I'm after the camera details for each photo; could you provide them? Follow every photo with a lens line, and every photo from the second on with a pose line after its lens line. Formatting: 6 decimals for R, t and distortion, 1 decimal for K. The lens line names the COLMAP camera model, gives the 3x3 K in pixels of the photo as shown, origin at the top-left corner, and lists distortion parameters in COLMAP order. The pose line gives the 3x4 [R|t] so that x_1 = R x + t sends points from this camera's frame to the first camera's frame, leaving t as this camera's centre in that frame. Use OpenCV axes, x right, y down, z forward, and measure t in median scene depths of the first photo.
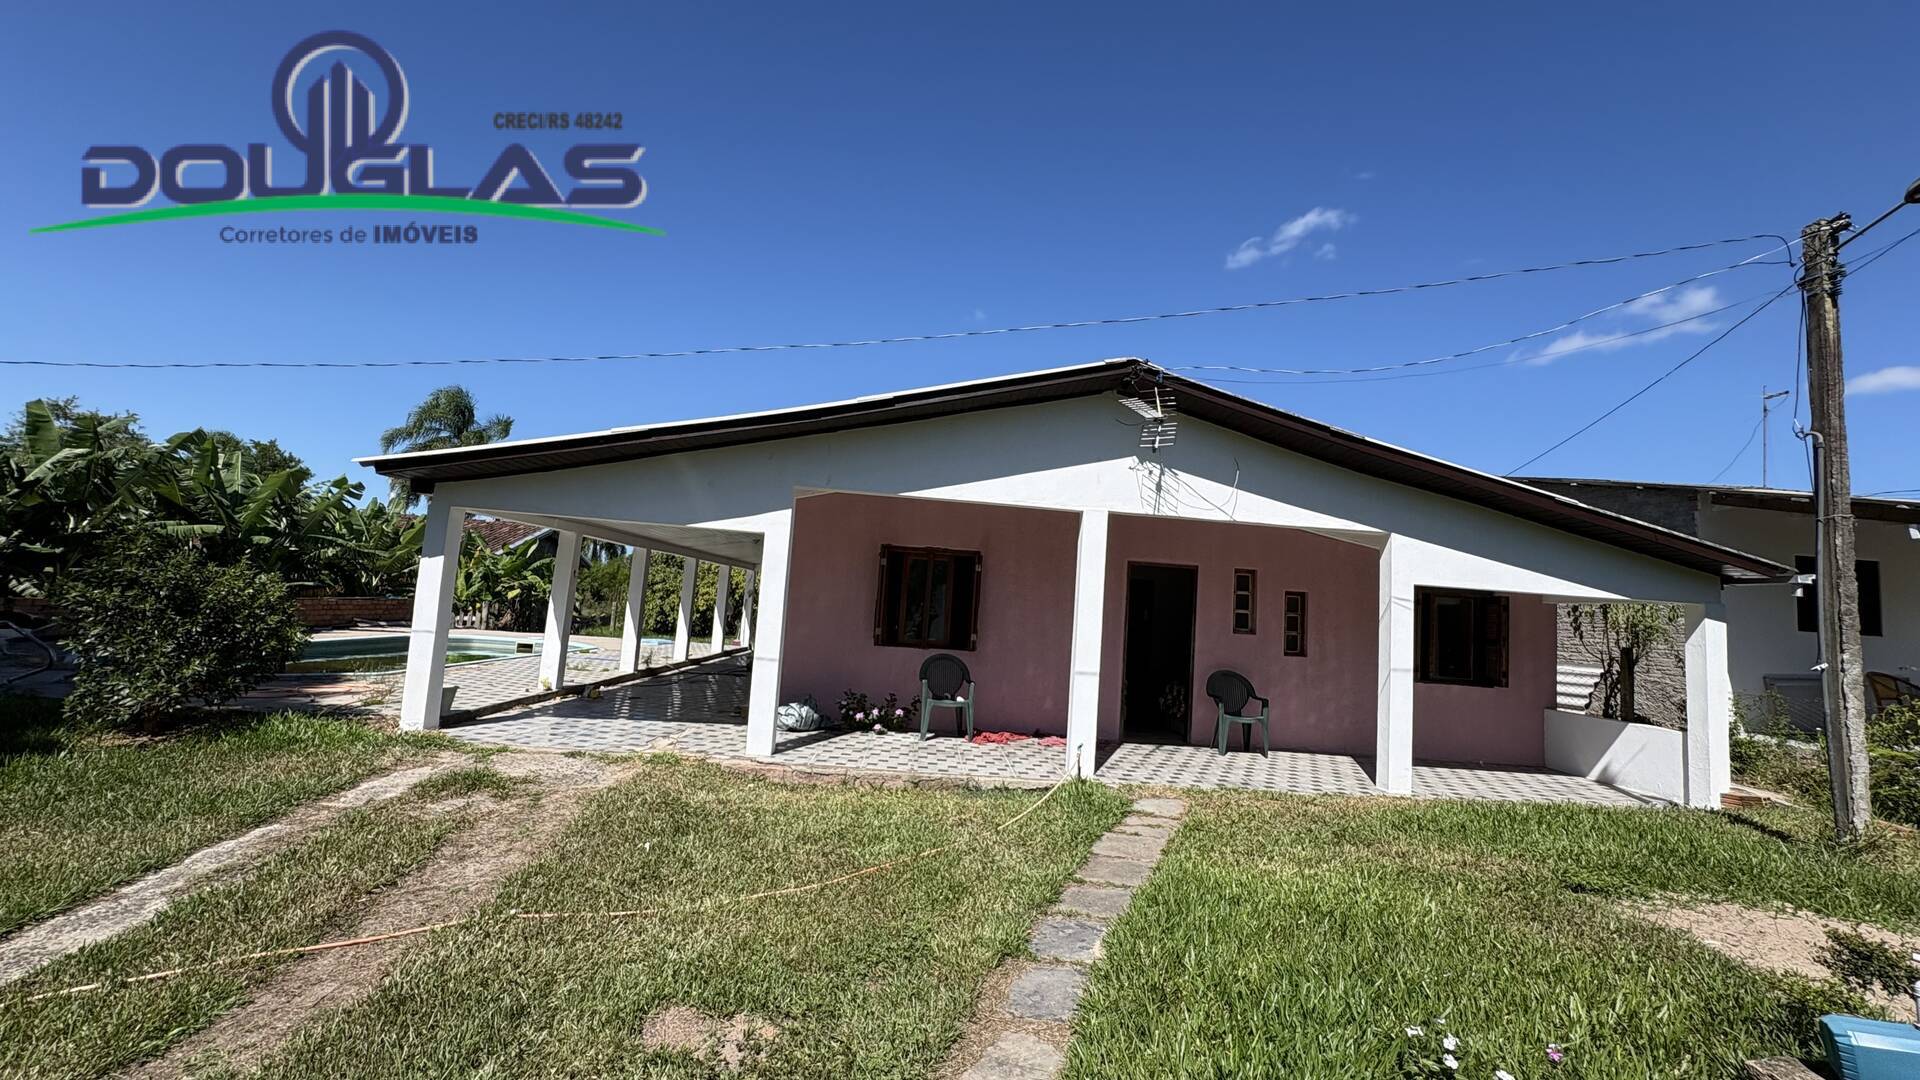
lens RADIAL K [[764.5, 0, 960.0], [0, 764.5, 540.0], [0, 0, 1]] dist [0.001298, -0.000048]
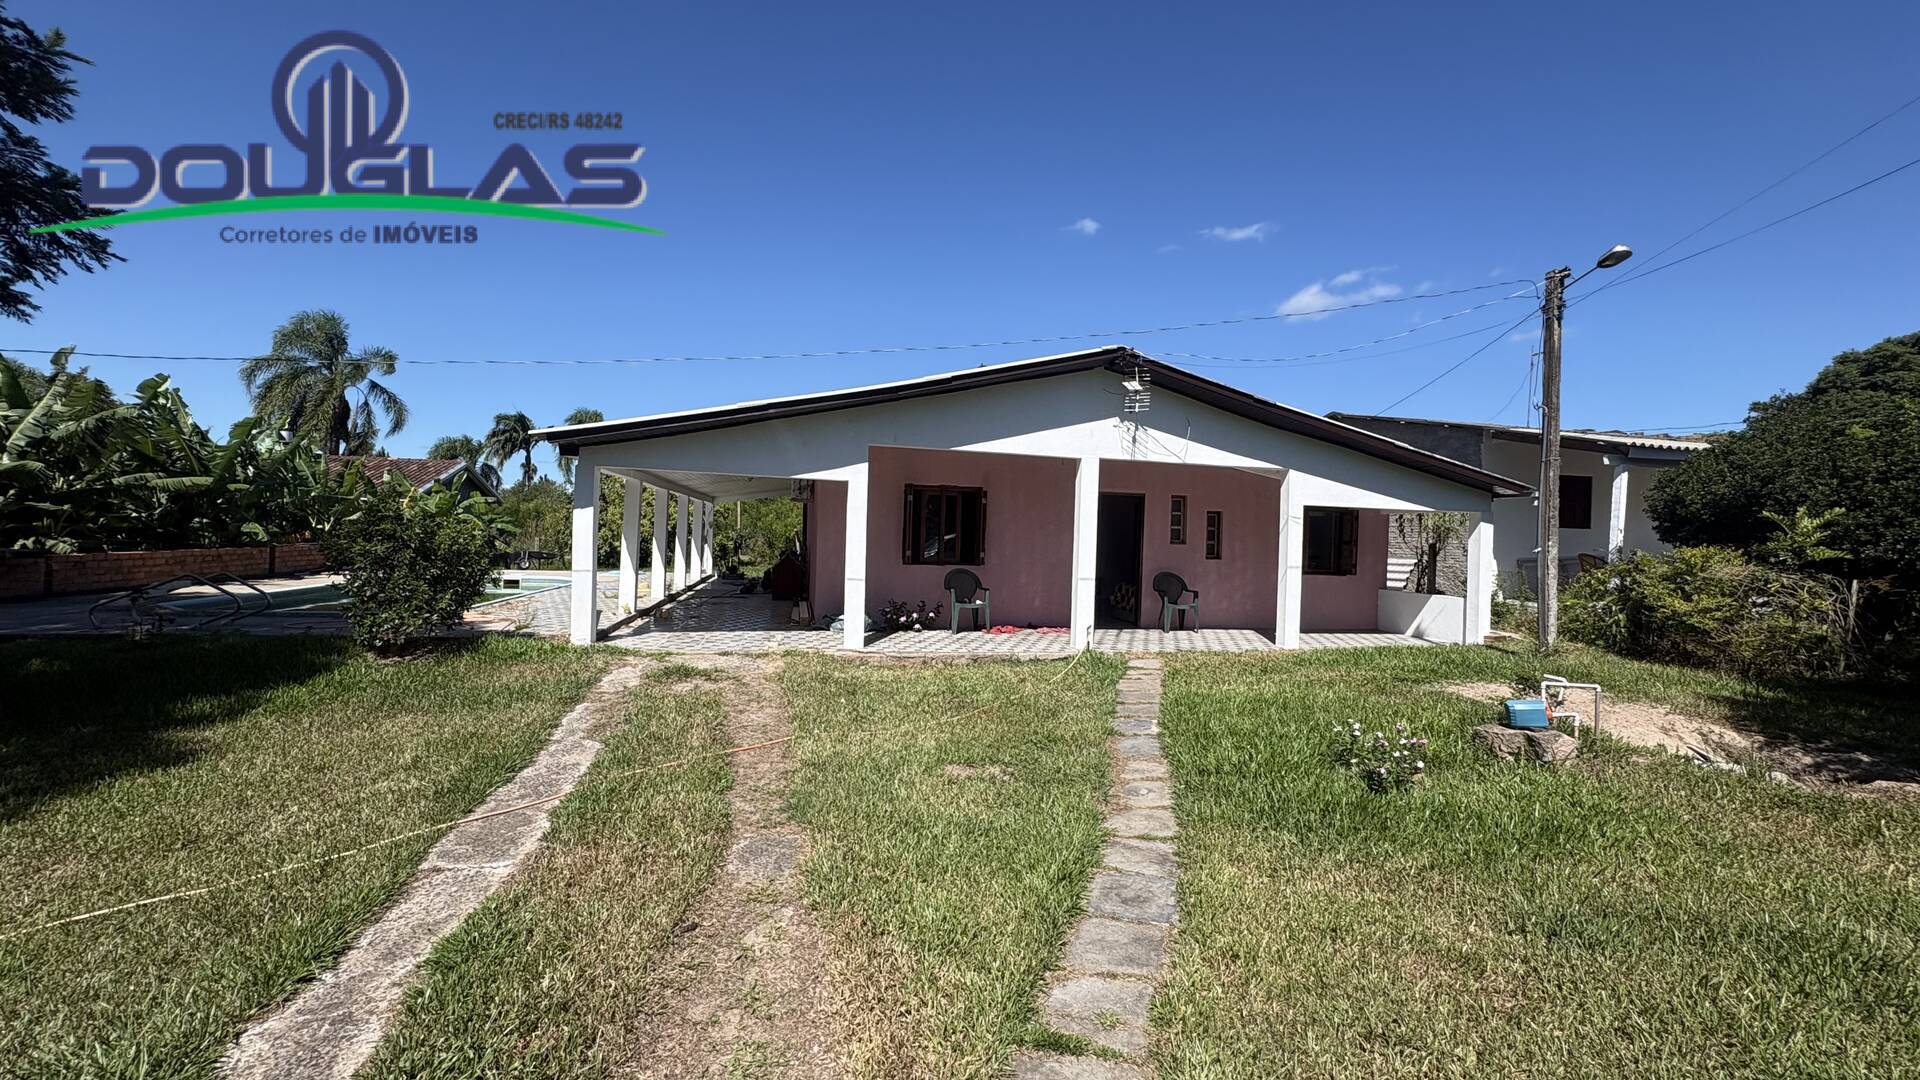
lens RADIAL K [[764.5, 0, 960.0], [0, 764.5, 540.0], [0, 0, 1]] dist [0.001298, -0.000048]
pose [[0.986359, -0.037170, 0.160357, -0.263899], [0.020263, 0.994180, 0.105807, -0.040273], [-0.163357, -0.101114, 0.981372, -0.295898]]
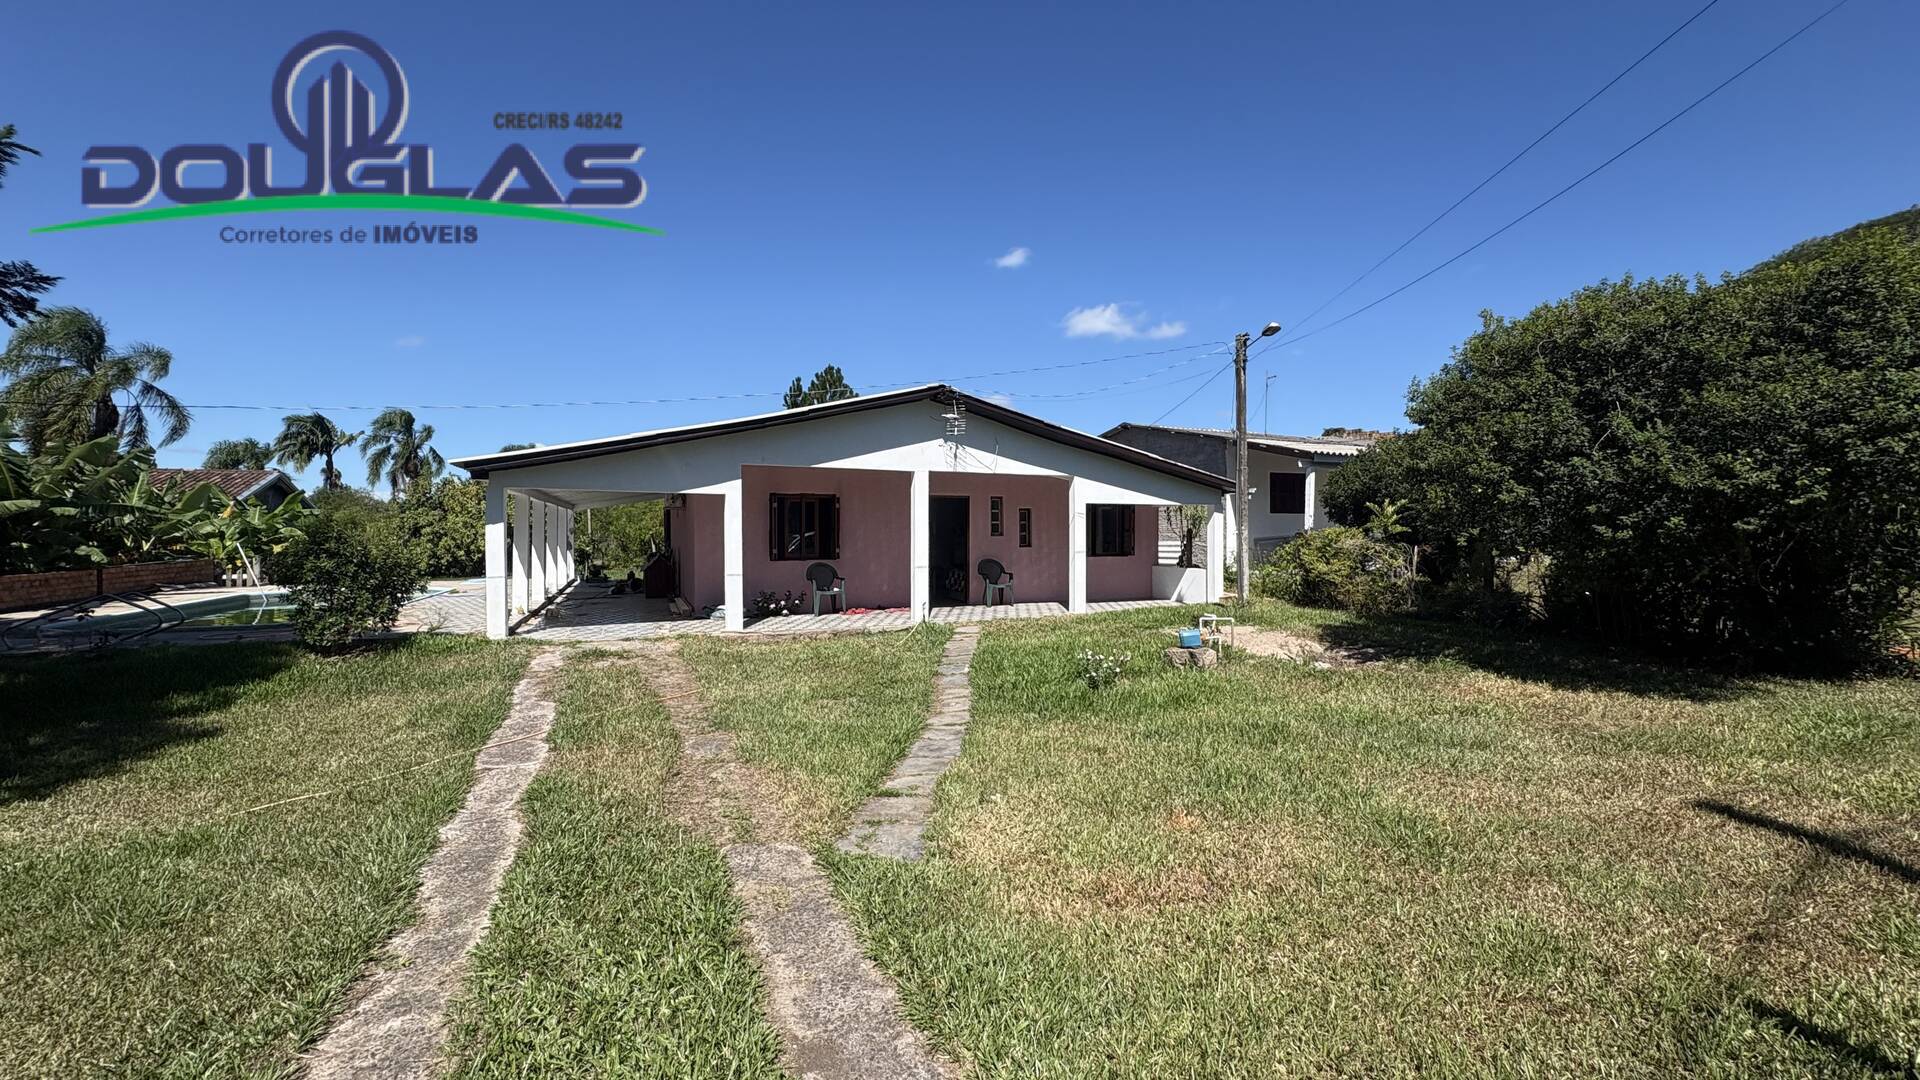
lens RADIAL K [[764.5, 0, 960.0], [0, 764.5, 540.0], [0, 0, 1]] dist [0.001298, -0.000048]
pose [[0.936177, -0.071981, 0.344079, -0.331702], [0.032491, 0.992339, 0.119197, -0.083143], [-0.350023, -0.100410, 0.931344, -0.621774]]
